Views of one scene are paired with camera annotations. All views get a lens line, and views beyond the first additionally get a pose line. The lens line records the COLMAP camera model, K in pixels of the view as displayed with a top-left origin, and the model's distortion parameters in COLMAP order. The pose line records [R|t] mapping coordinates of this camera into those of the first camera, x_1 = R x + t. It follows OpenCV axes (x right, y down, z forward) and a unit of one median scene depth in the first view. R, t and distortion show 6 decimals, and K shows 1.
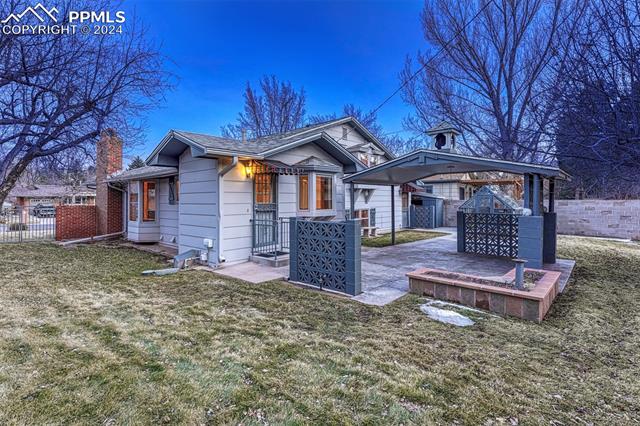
lens RADIAL K [[312.3, 0, 321.1], [0, 312.3, 198.1], [0, 0, 1]] dist [0.004674, 0.000989]
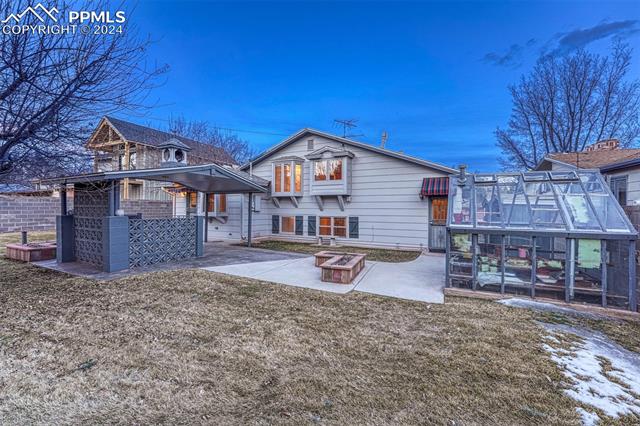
lens RADIAL K [[259.1, 0, 321.7], [0, 259.1, 210.7], [0, 0, 1]] dist [-0.000885, -0.000116]
pose [[0.276285, 0.014393, -0.960968, 1.095254], [-0.001739, 0.999894, 0.014476, 0.006860], [0.961074, -0.002328, 0.276280, 0.927363]]
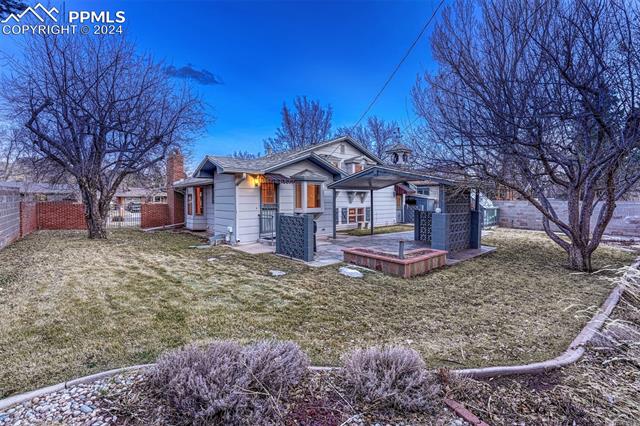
lens RADIAL K [[272.2, 0, 320.8], [0, 272.2, 204.9], [0, 0, 1]] dist [-0.004480, -0.000275]
pose [[0.992341, 0.004293, -0.123454, 0.146219], [-0.000906, 0.999622, 0.027475, -0.007780], [0.123526, -0.027153, 0.991970, -0.155323]]
